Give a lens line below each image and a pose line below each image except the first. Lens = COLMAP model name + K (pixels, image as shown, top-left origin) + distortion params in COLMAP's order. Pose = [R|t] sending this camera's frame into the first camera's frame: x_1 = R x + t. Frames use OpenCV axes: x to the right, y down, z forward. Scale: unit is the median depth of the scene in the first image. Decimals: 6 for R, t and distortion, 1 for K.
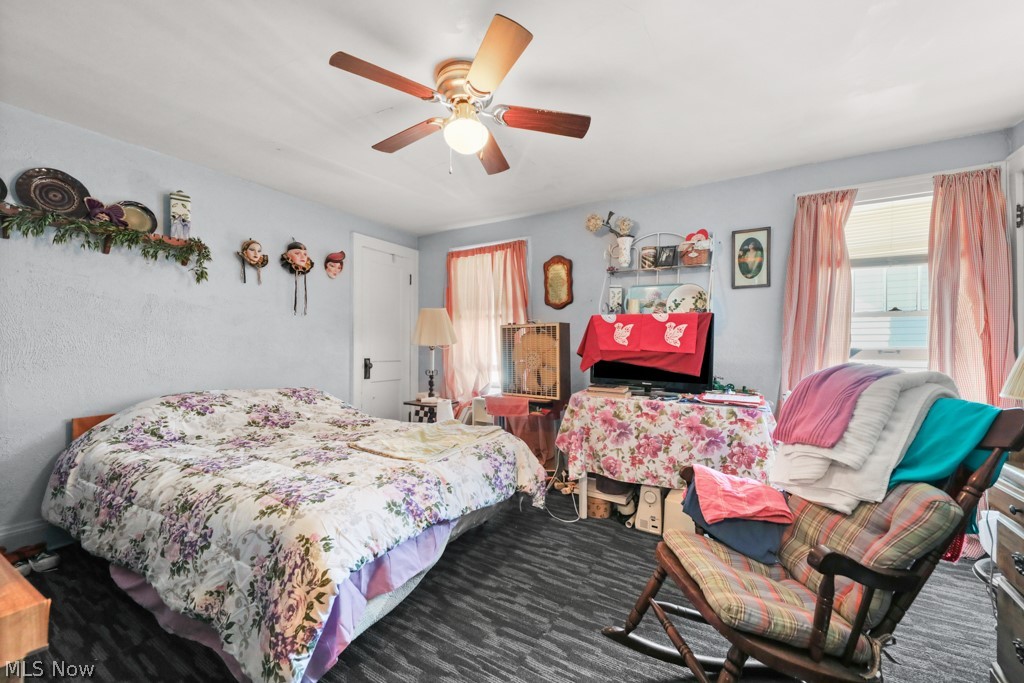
lens RADIAL K [[395.9, 0, 512.2], [0, 395.9, 346.9], [0, 0, 1]] dist [-0.000082, -0.001293]
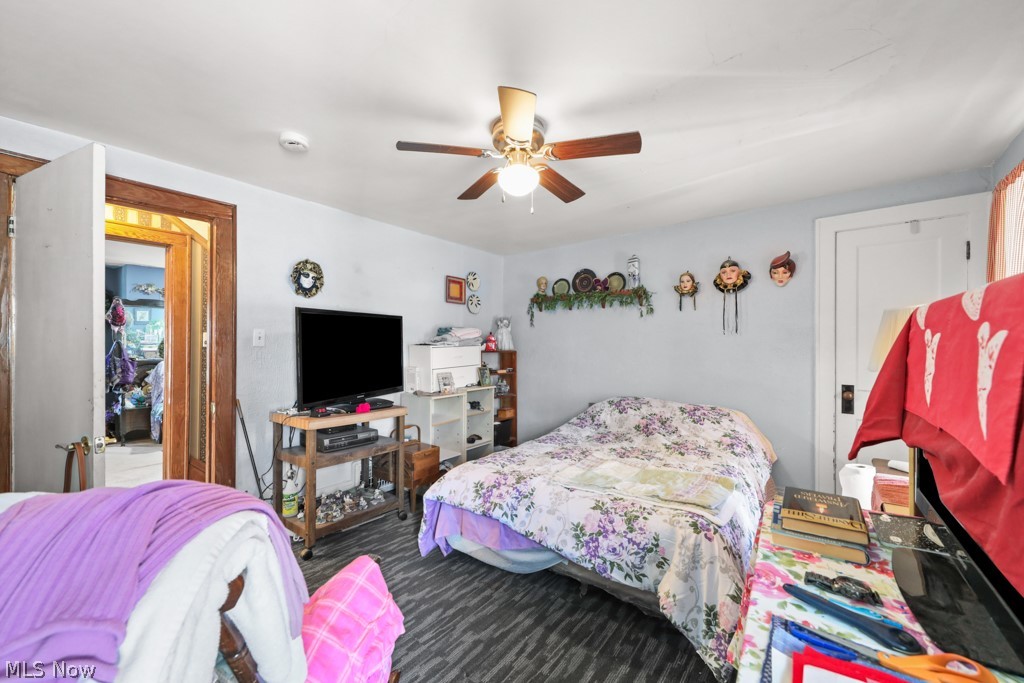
lens RADIAL K [[395.9, 0, 511.4], [0, 395.9, 350.2], [0, 0, 1]] dist [-0.000082, -0.001293]
pose [[-0.118417, -0.009046, -0.992923, 0.644371], [-0.005695, 0.999948, -0.008431, -0.039089], [0.992948, 0.004656, -0.118462, 0.759155]]
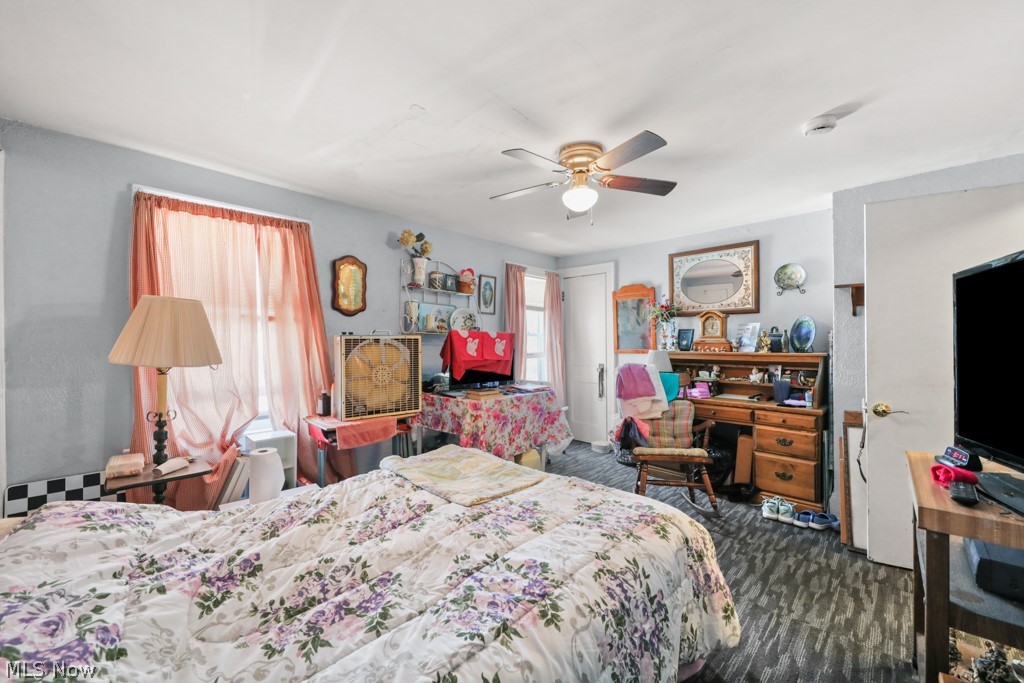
lens RADIAL K [[395.9, 0, 513.9], [0, 395.9, 343.4], [0, 0, 1]] dist [-0.000082, -0.001293]
pose [[0.234688, -0.006408, 0.972050, -0.956796], [0.004423, 0.999975, 0.005524, -0.053486], [-0.972061, 0.003003, 0.234710, 0.628099]]
